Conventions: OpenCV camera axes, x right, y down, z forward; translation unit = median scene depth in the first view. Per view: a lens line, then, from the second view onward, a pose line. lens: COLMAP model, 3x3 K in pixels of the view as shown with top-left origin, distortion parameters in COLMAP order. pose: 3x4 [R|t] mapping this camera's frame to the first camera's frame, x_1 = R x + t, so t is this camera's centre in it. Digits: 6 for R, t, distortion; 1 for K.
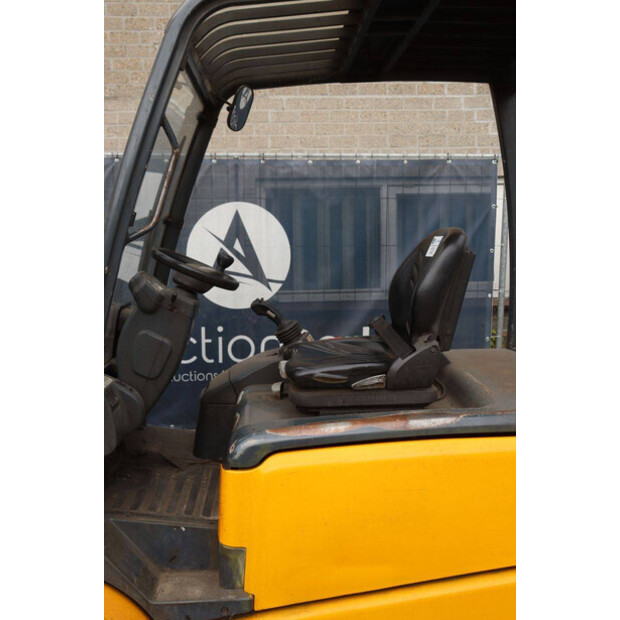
lens RADIAL K [[682.8, 0, 310.0], [0, 682.8, 310.0], [0, 0, 1]] dist [-0.018705, -0.001194]
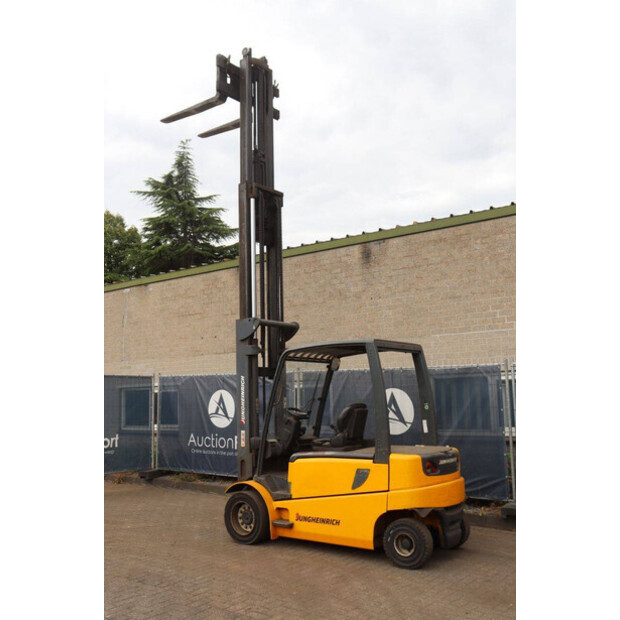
lens RADIAL K [[644.4, 0, 310.2], [0, 644.4, 297.1], [0, 0, 1]] dist [-0.086116, 0.182868]
pose [[0.761101, -0.099193, -0.641004, 1.113991], [-0.067543, 0.970745, -0.230417, 0.065479], [0.645107, 0.218666, 0.732136, -0.859420]]
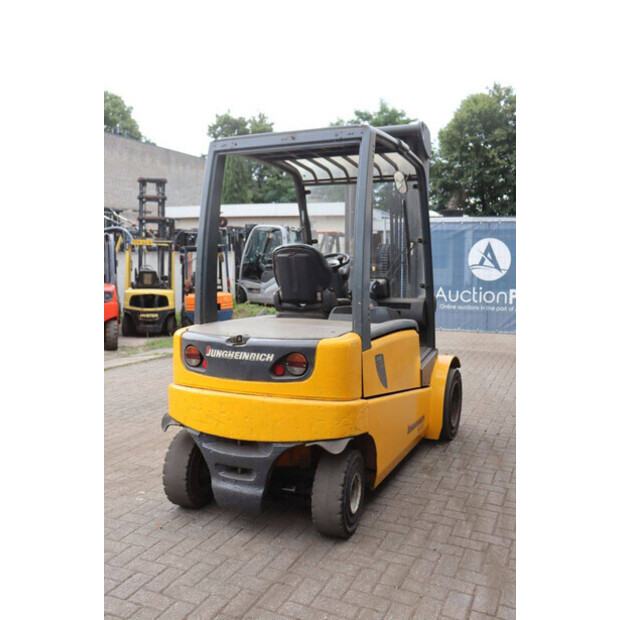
lens RADIAL K [[597.3, 0, 309.9], [0, 597.3, 295.9], [0, 0, 1]] dist [-0.061068, 0.027378]
pose [[-0.476678, 0.065036, -0.876669, 0.939108], [-0.092048, 0.988085, 0.123351, -0.101481], [0.874246, 0.139494, -0.465012, 0.990441]]
